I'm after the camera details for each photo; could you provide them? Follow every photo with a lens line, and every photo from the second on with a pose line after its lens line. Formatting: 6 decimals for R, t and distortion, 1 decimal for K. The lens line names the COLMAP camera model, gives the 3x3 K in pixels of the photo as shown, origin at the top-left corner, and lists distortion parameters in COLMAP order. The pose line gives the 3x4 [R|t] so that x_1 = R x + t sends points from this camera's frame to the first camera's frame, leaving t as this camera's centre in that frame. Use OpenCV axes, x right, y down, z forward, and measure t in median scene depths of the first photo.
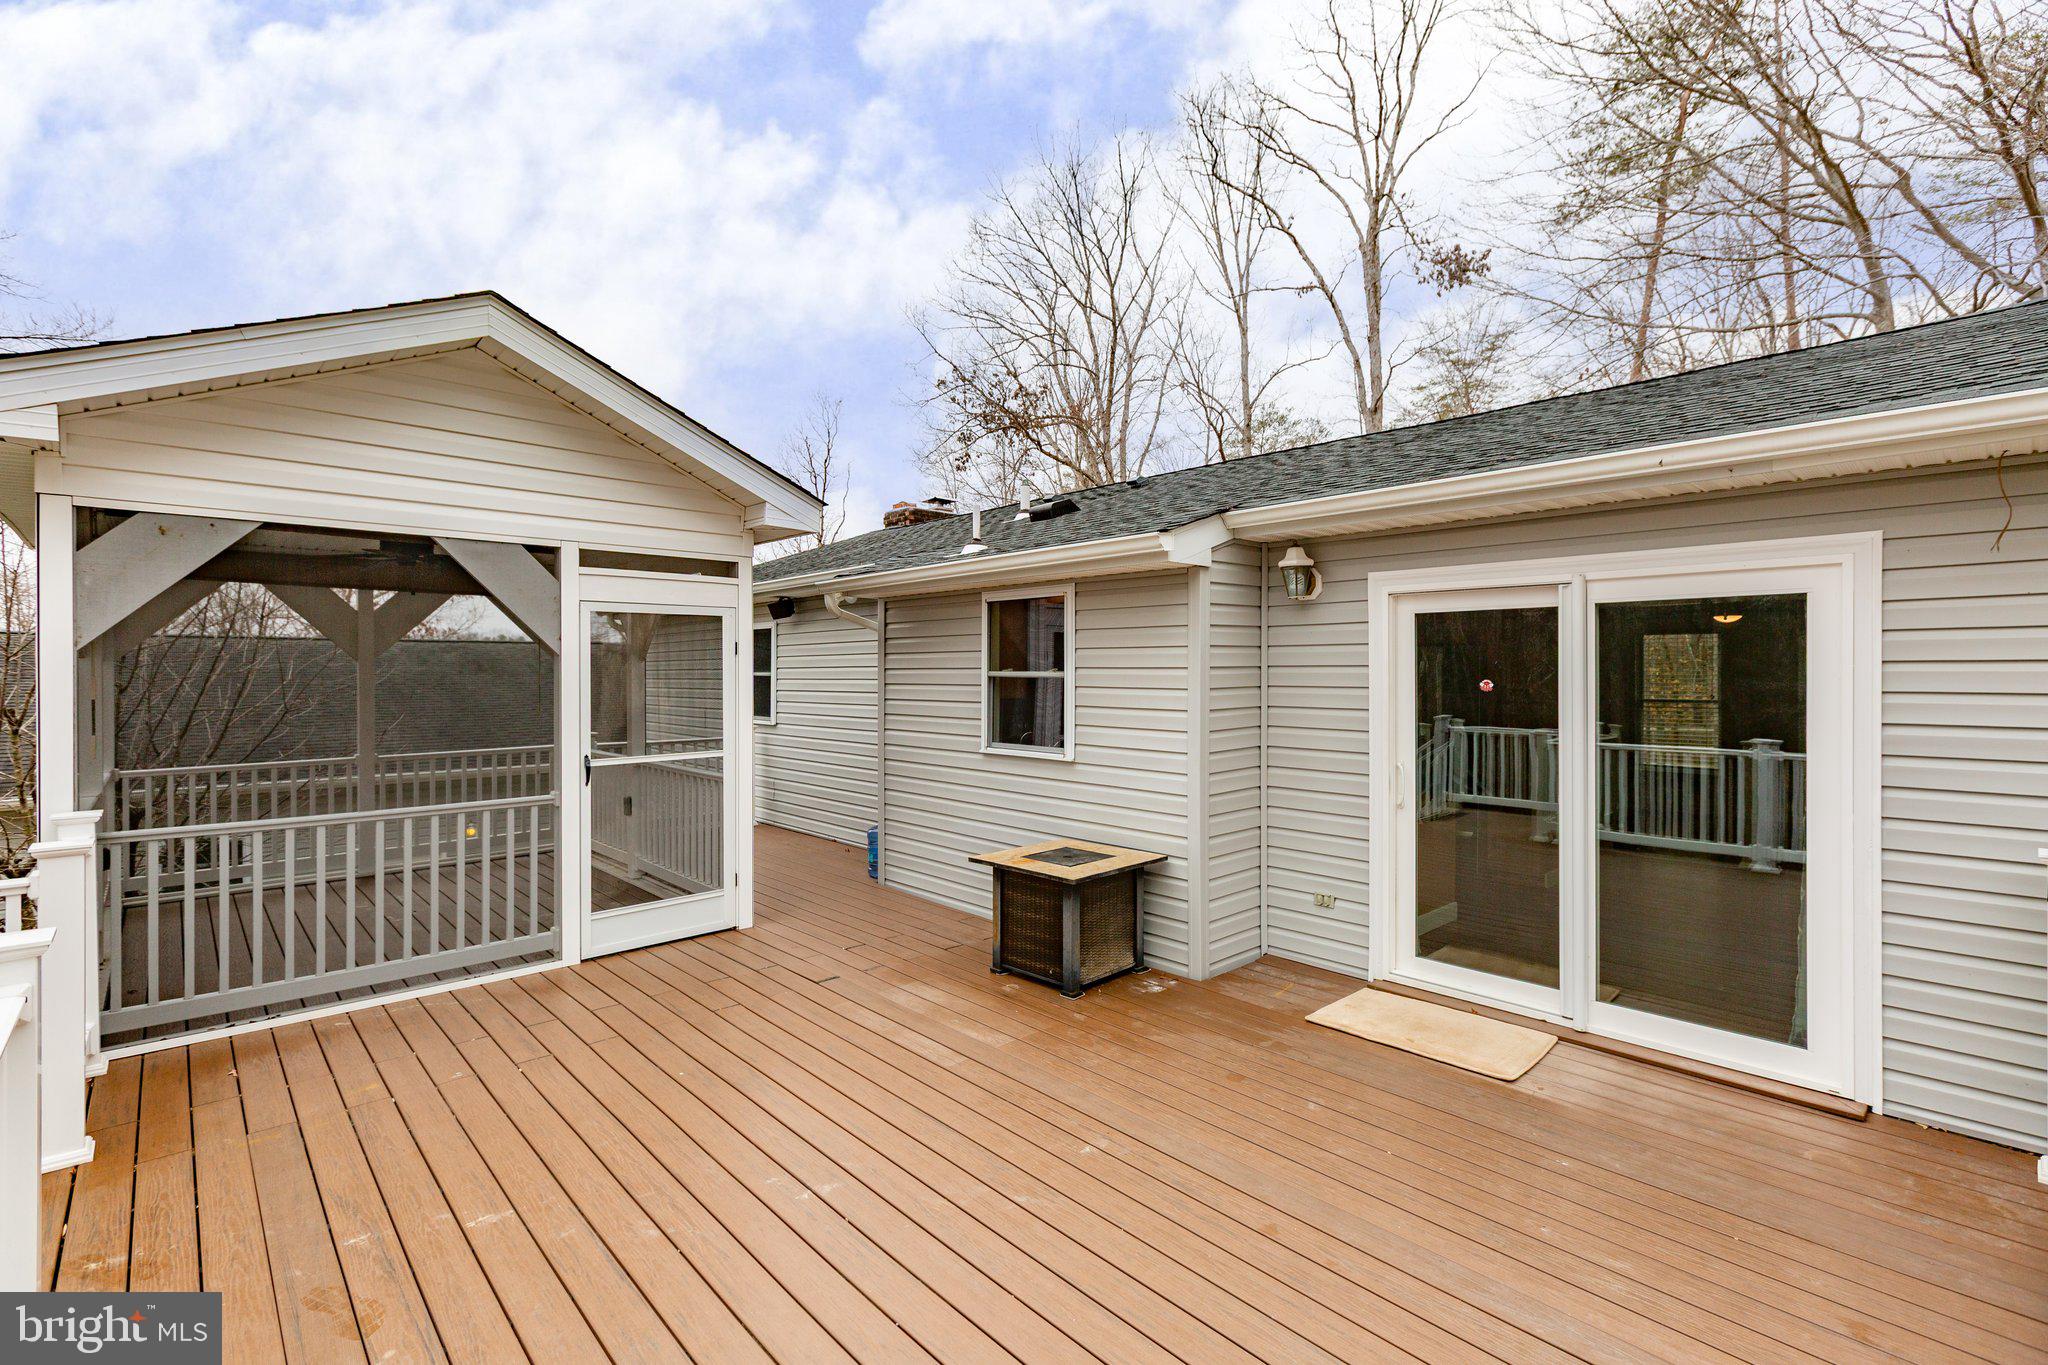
lens RADIAL K [[908.9, 0, 1029.8], [0, 908.9, 675.3], [0, 0, 1]] dist [-0.001053, 0.000782]
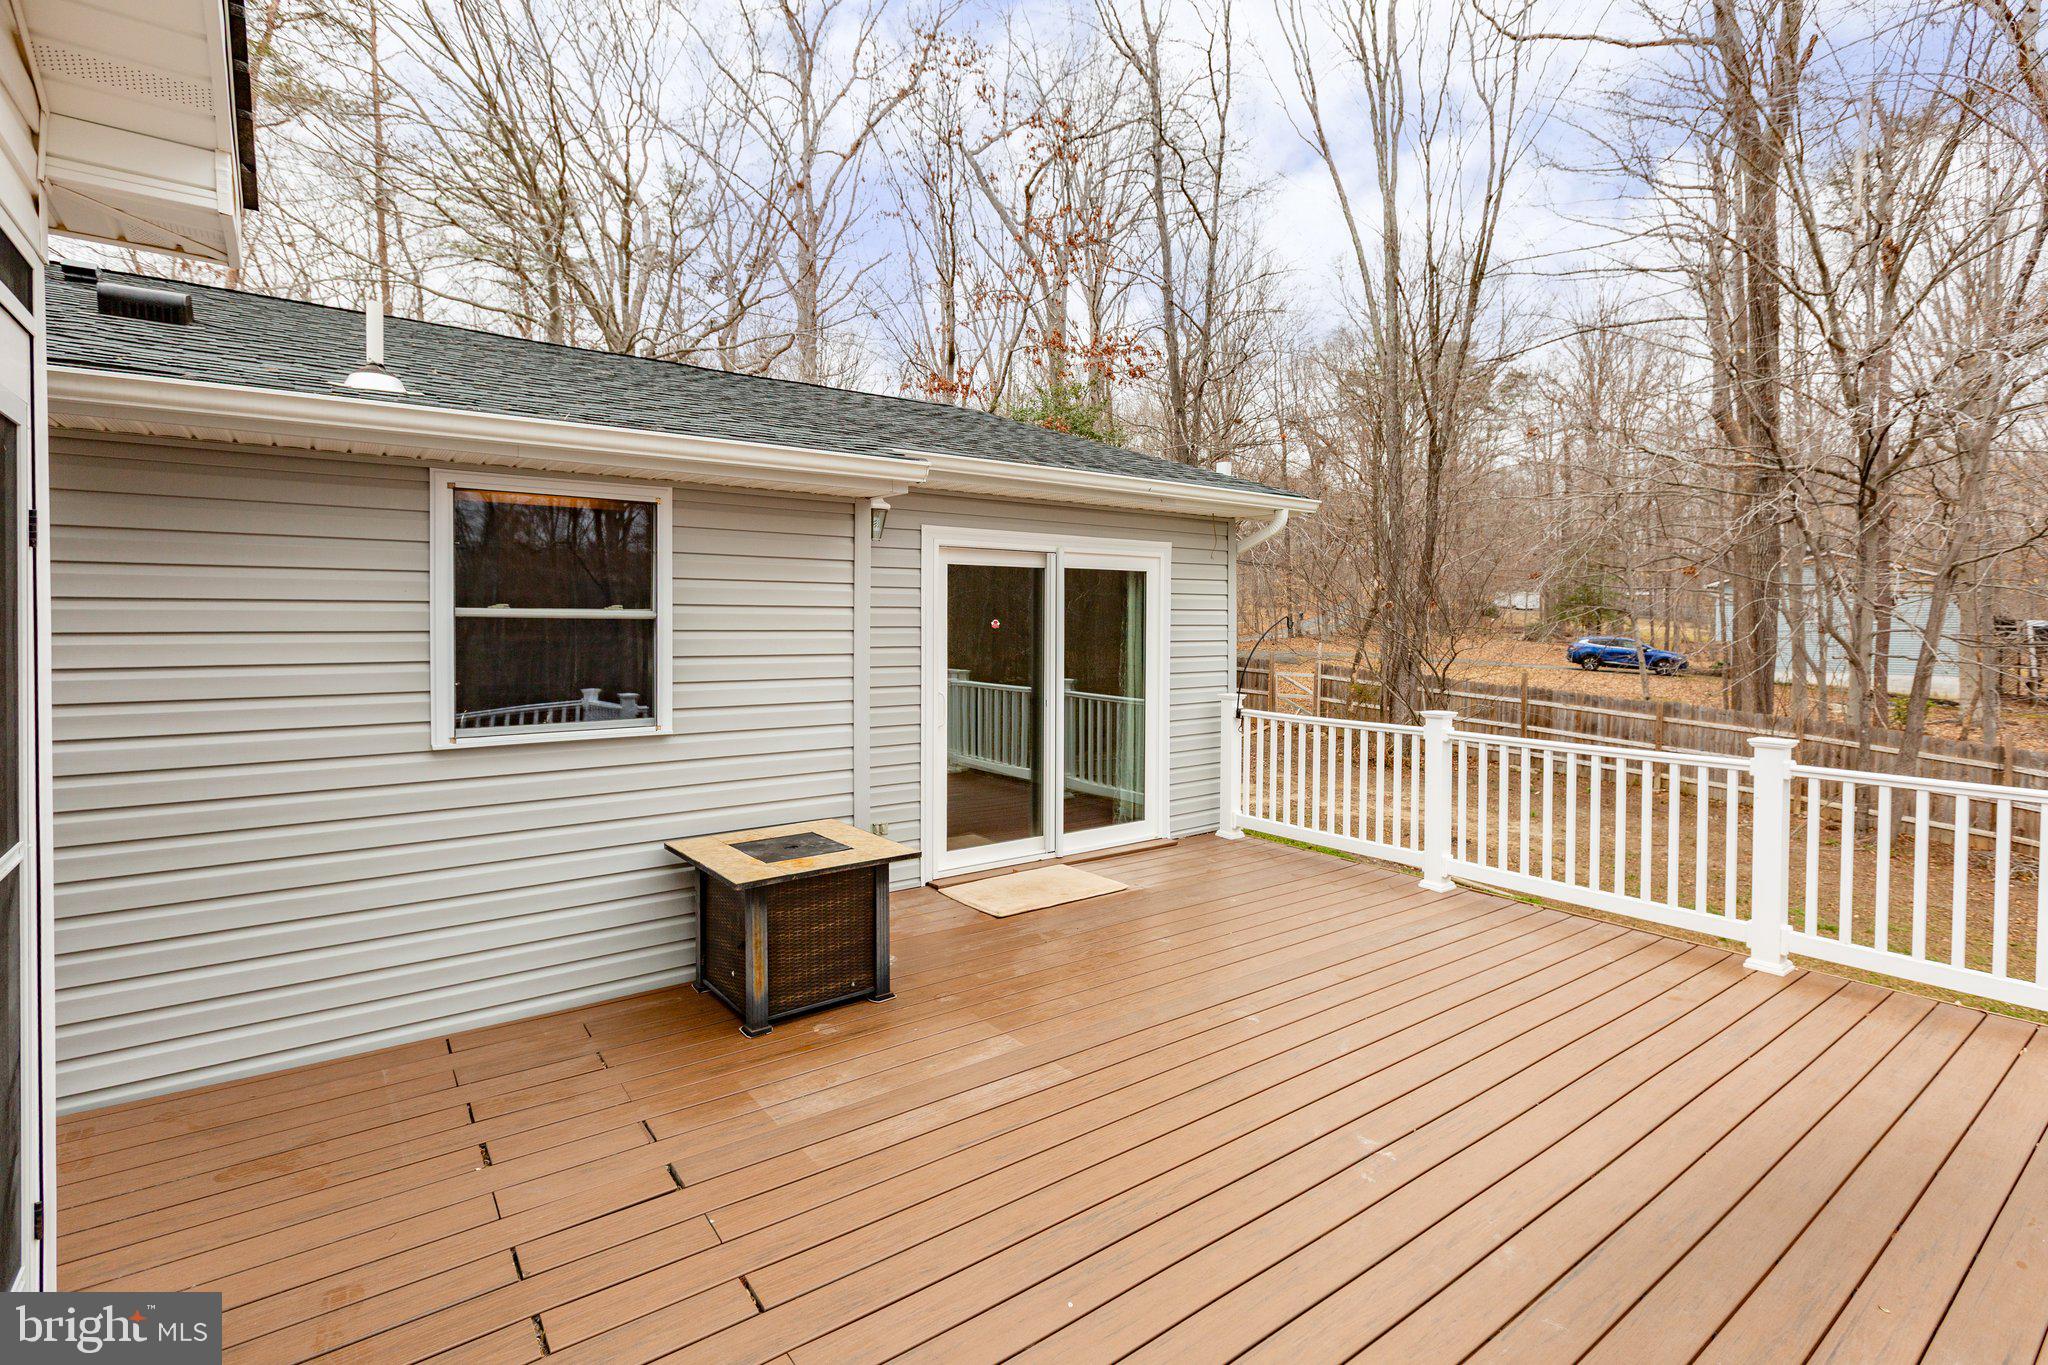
lens RADIAL K [[908.9, 0, 1003.1], [0, 908.9, 637.4], [0, 0, 1]] dist [-0.001053, 0.000782]
pose [[0.154393, -0.019694, 0.987813, -0.778073], [0.001459, 0.999805, 0.019705, 0.004661], [-0.988008, -0.001601, 0.154392, 0.782275]]
